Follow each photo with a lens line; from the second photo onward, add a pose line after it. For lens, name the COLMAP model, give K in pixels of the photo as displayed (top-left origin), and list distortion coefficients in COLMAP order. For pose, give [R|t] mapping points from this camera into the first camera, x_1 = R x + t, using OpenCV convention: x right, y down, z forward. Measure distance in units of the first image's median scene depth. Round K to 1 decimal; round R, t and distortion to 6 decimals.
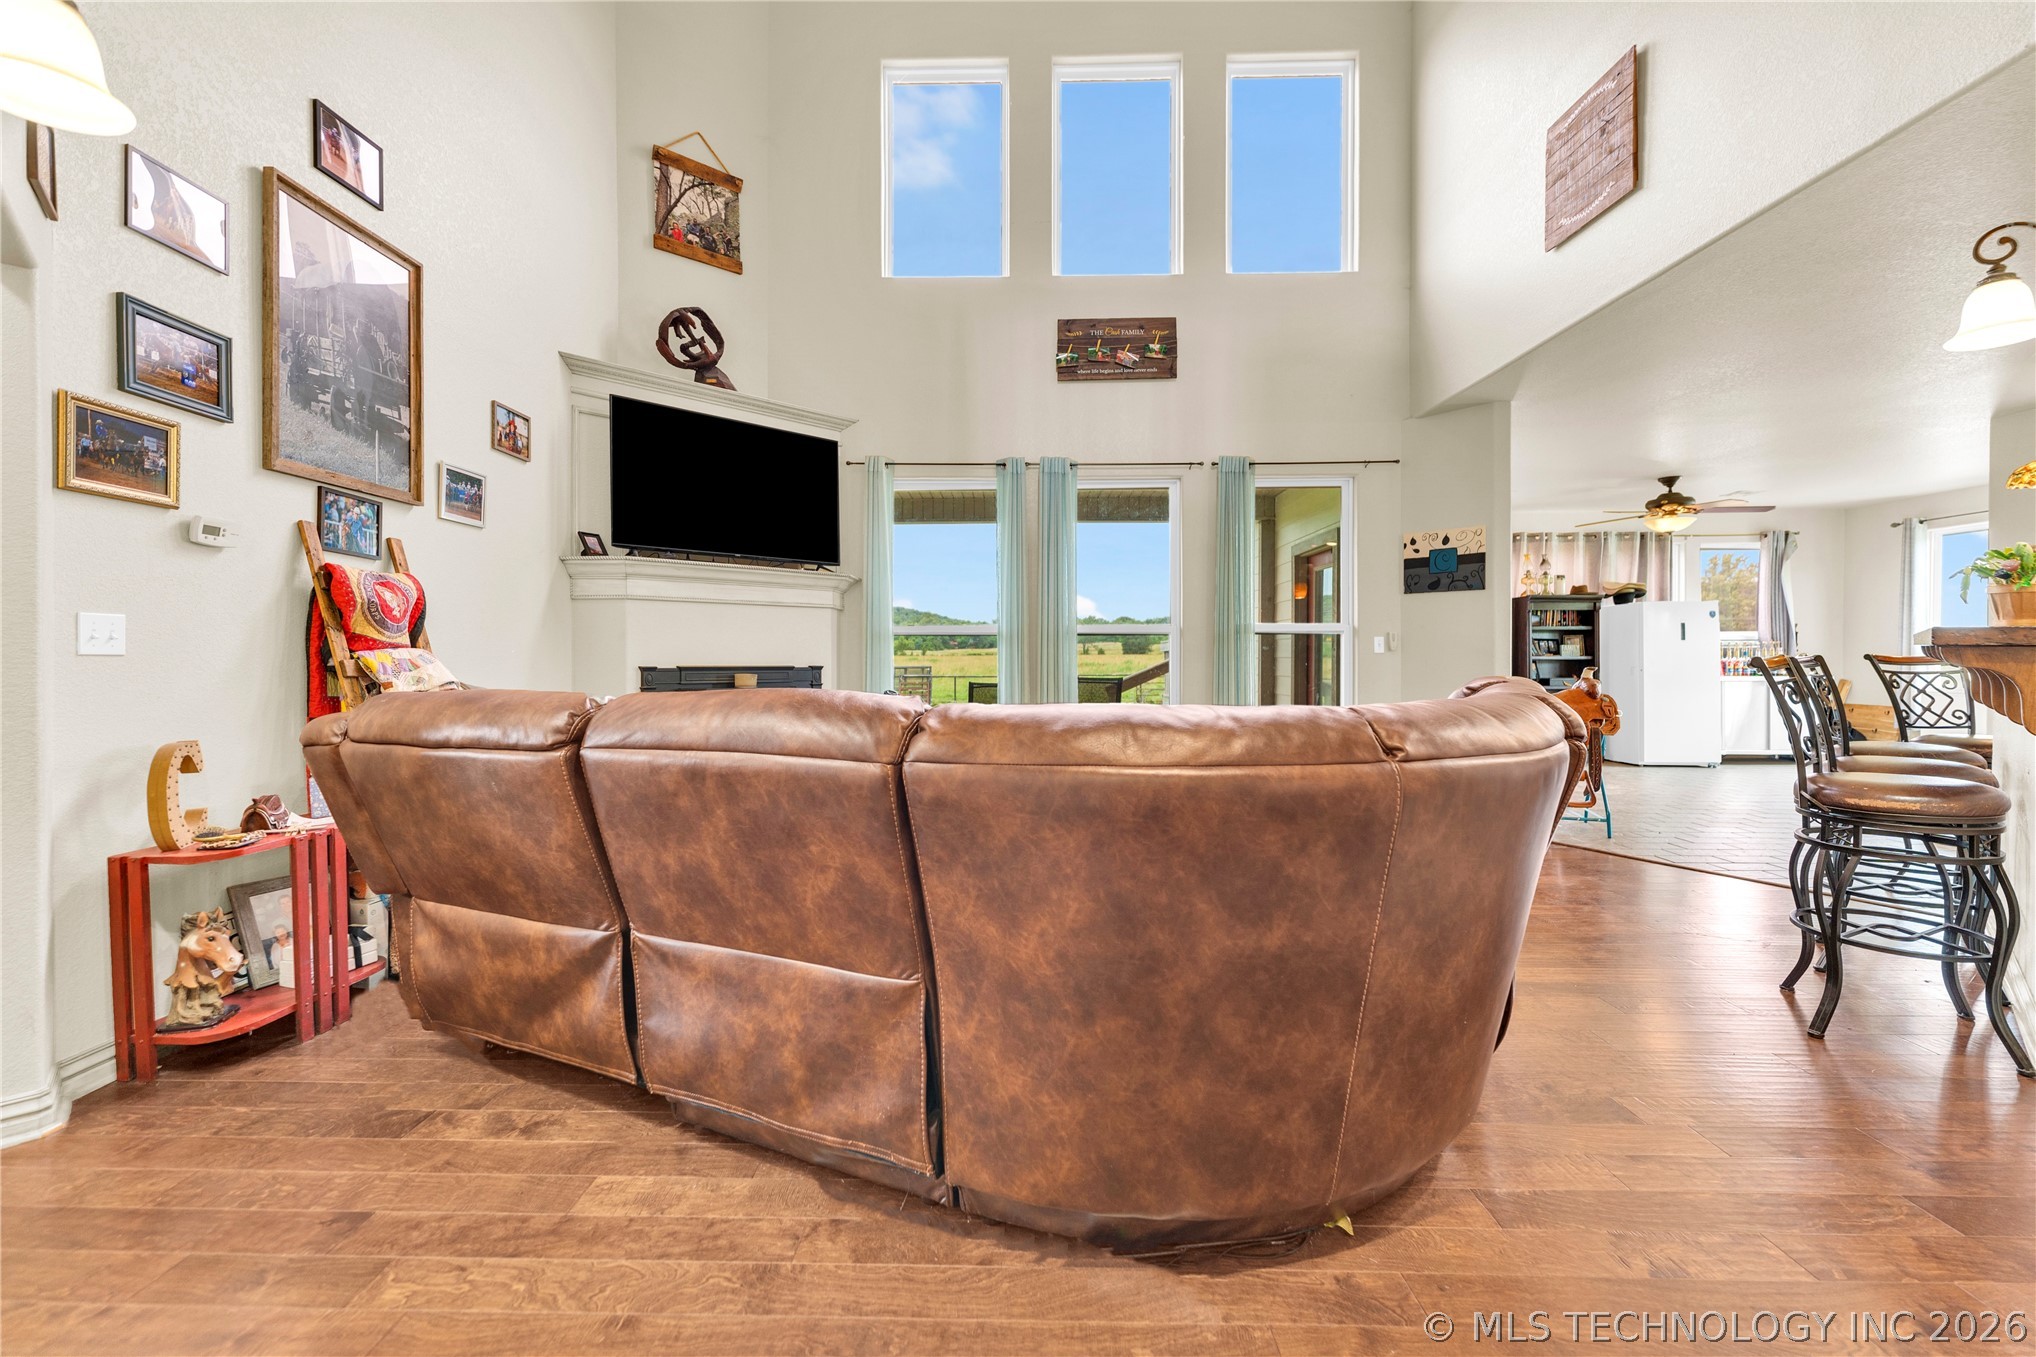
lens RADIAL K [[830.5, 0, 1009.3], [0, 830.5, 661.6], [0, 0, 1]] dist [0.002485, 0.000526]
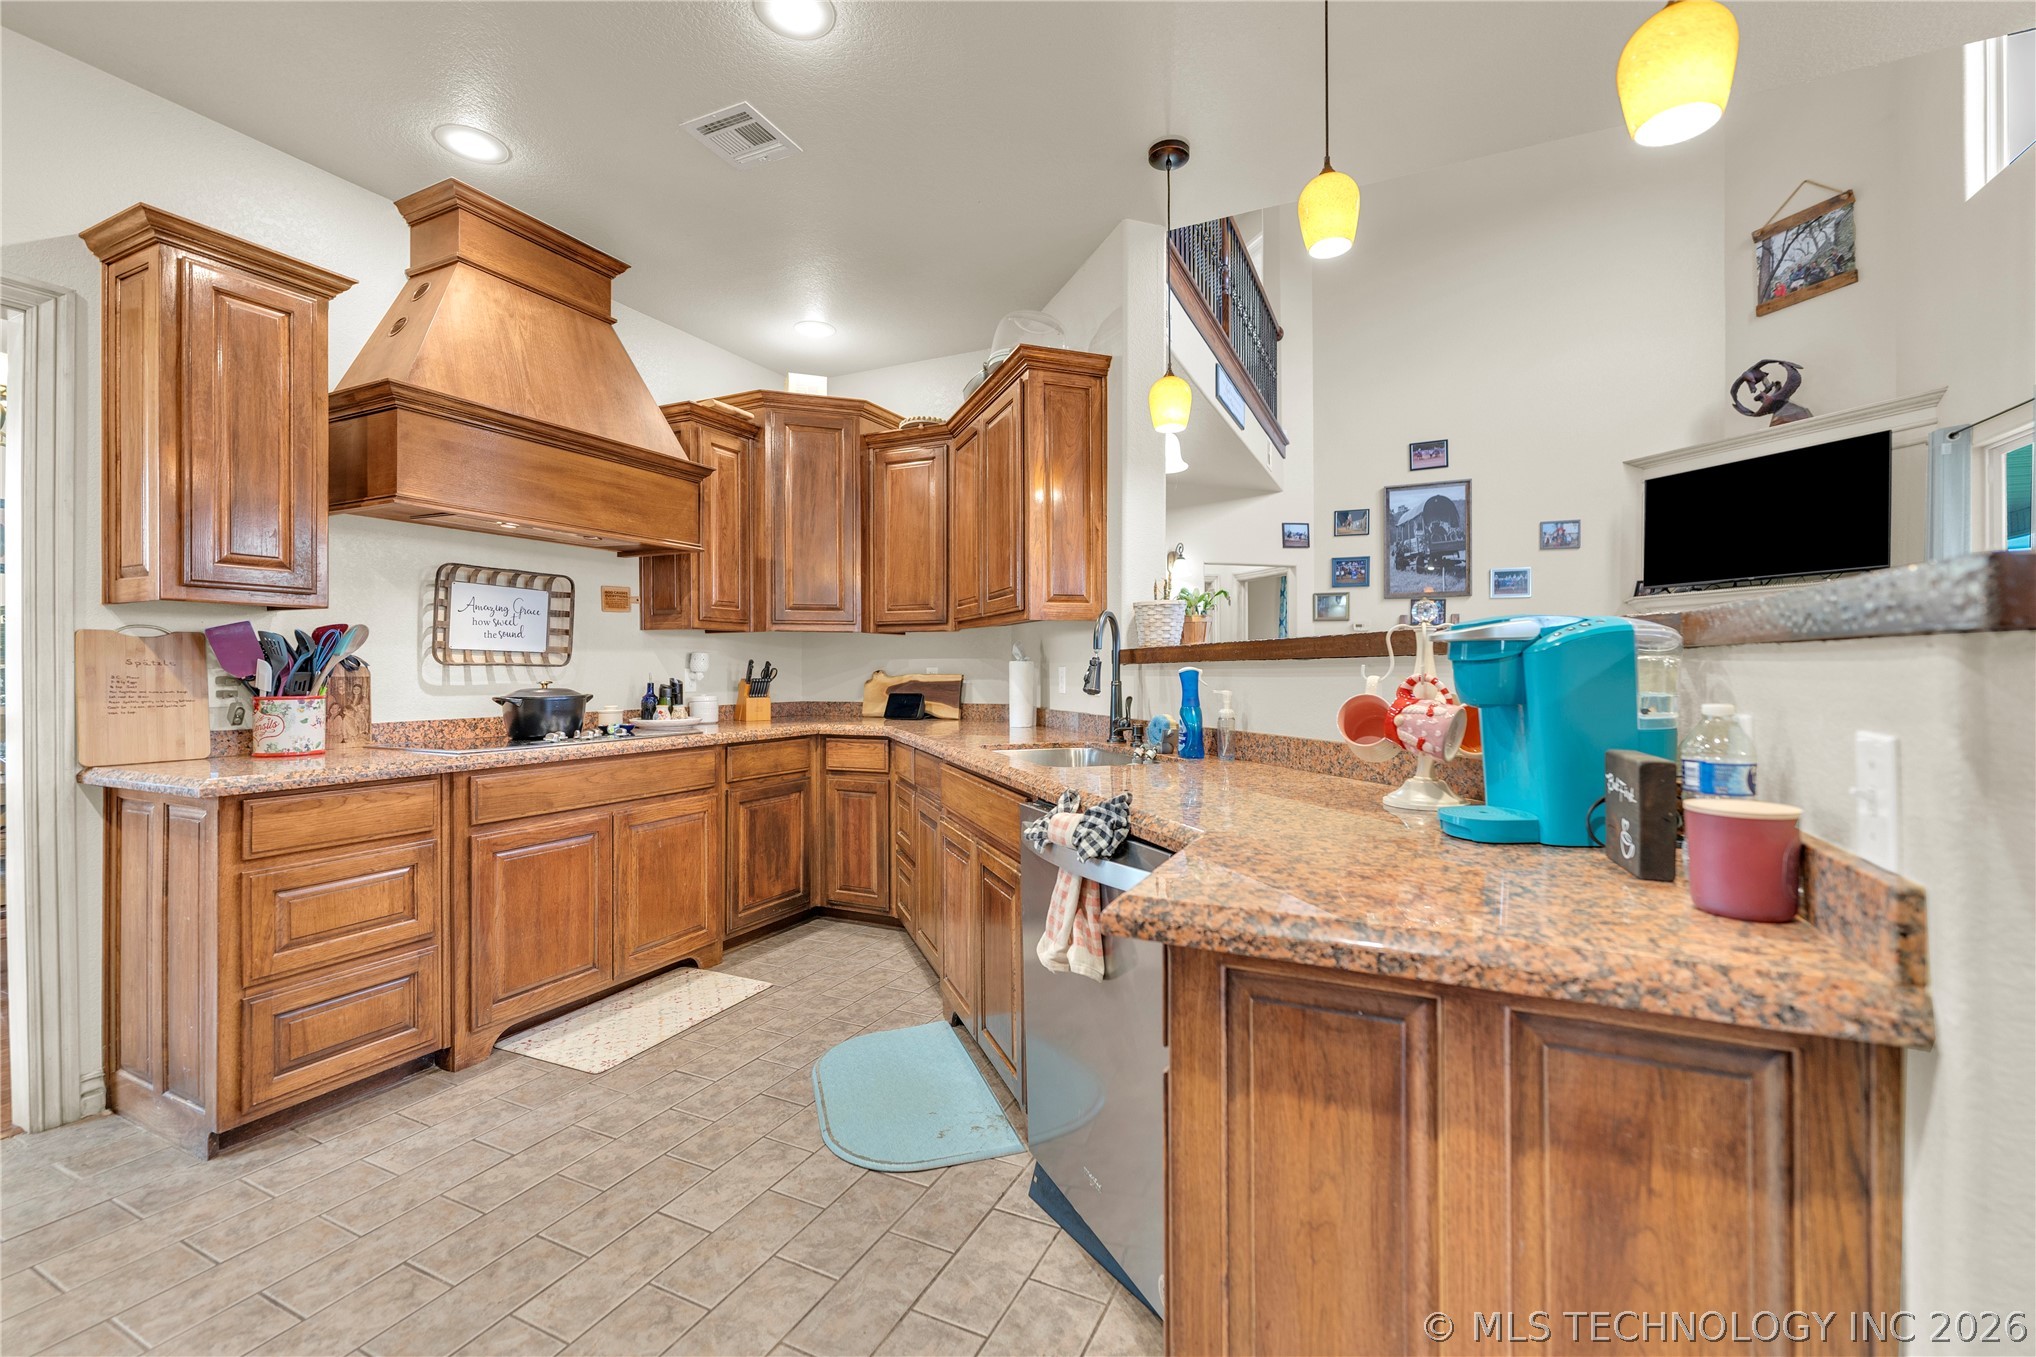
lens RADIAL K [[855.8, 0, 1038.8], [0, 855.8, 659.1], [0, 0, 1]] dist [-0.004373, 0.001508]
pose [[-0.402562, -0.007388, -0.915363, 1.963047], [-0.006379, 0.999966, -0.005266, -0.015494], [0.915370, 0.003719, -0.402596, 1.037607]]
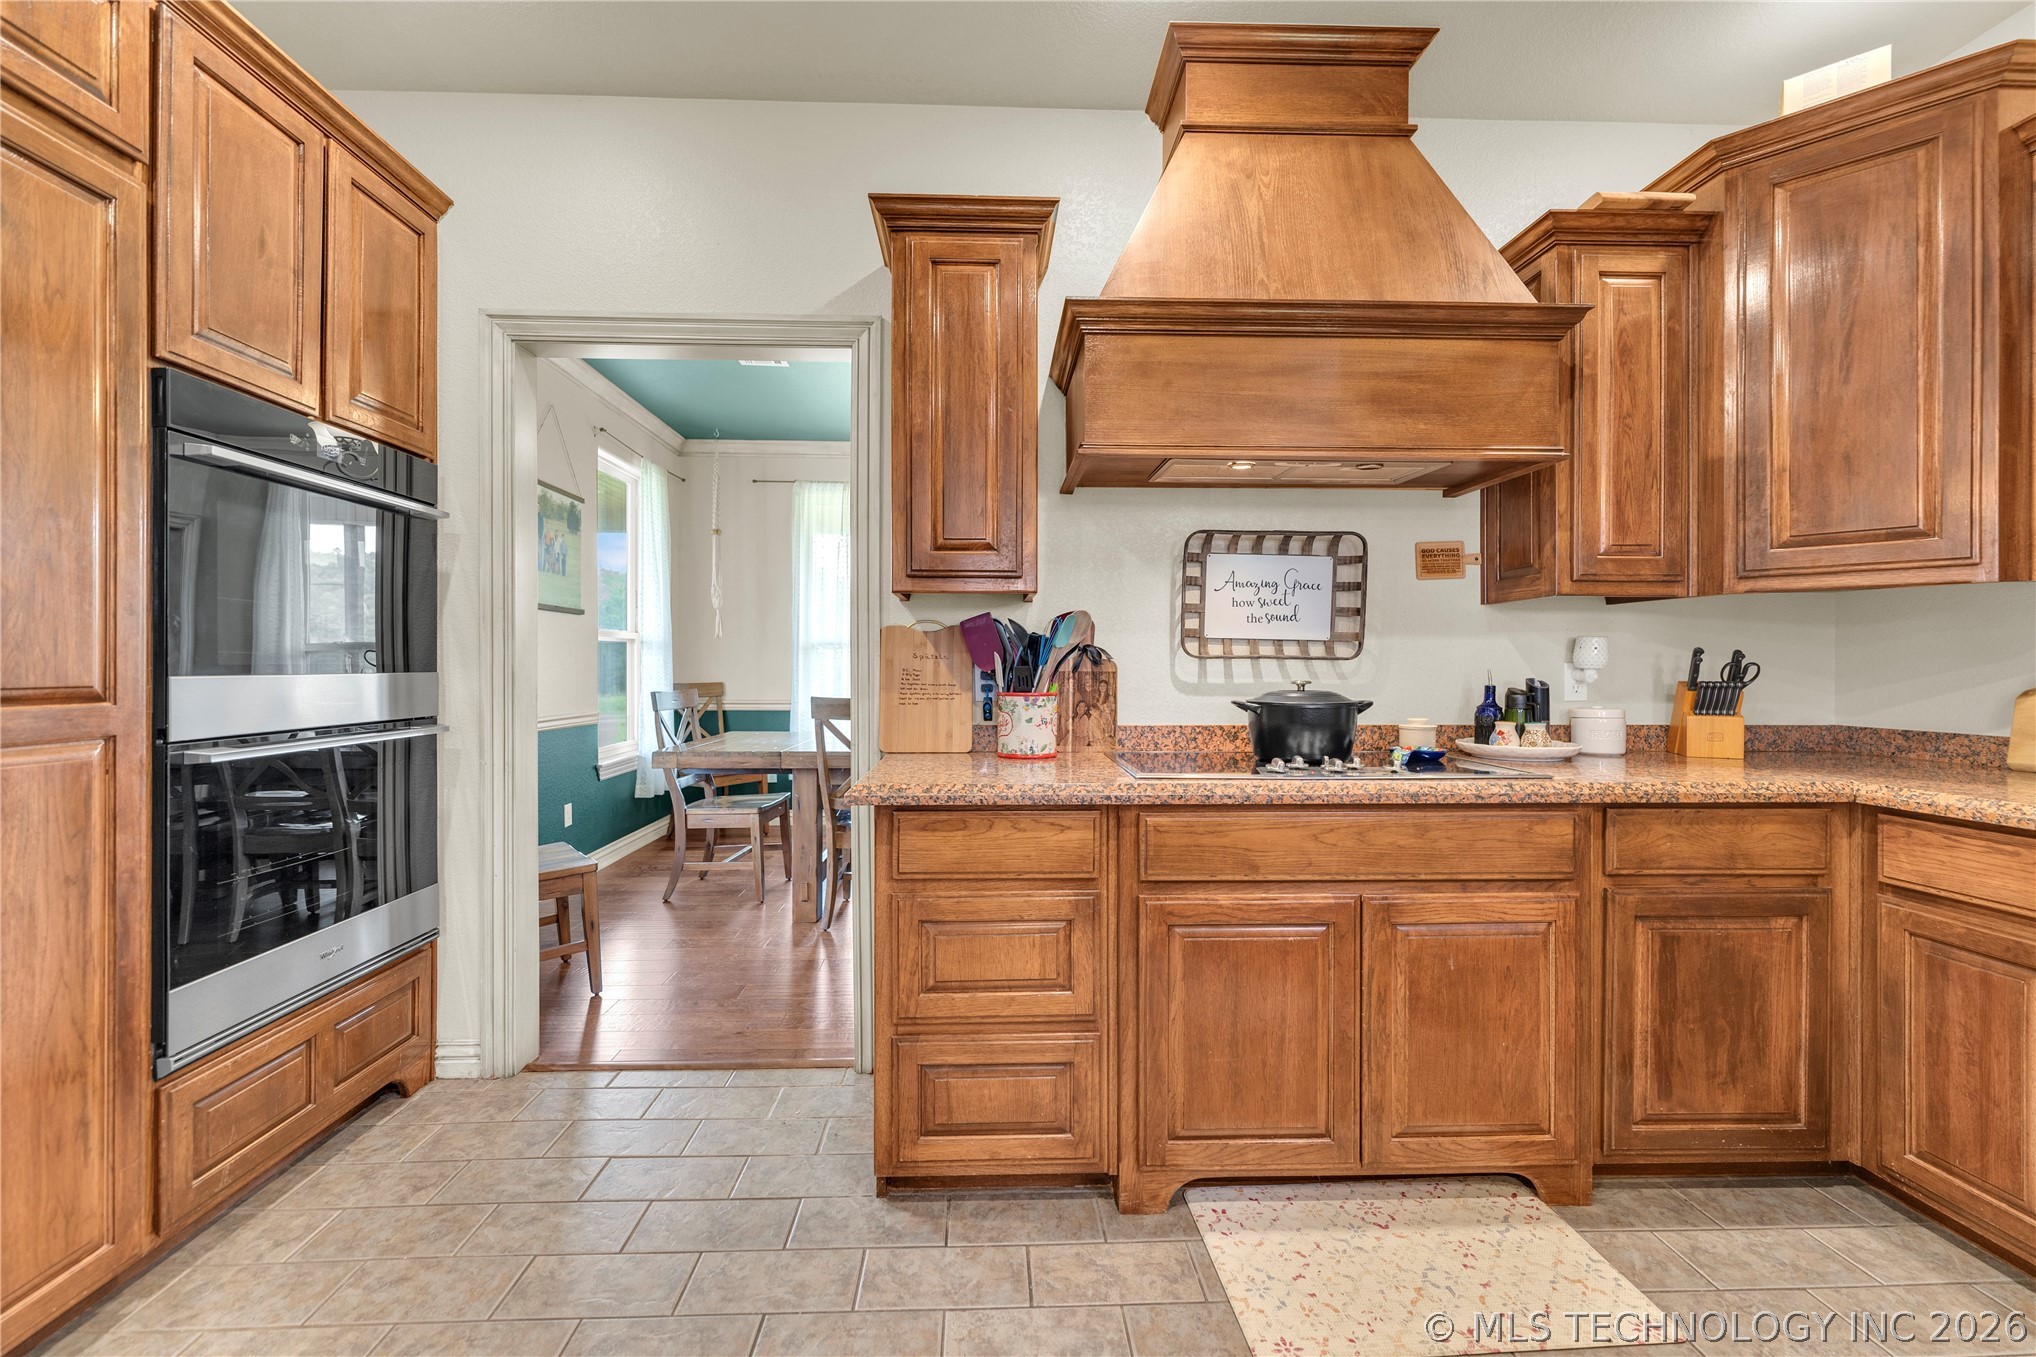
lens RADIAL K [[830.5, 0, 1014.1], [0, 830.5, 665.4], [0, 0, 1]] dist [0.002485, 0.000526]
pose [[-0.998511, 0.000835, -0.054542, 1.518260], [0.000041, 0.999894, 0.014563, -0.013732], [0.054548, 0.014539, -0.998405, 0.755767]]
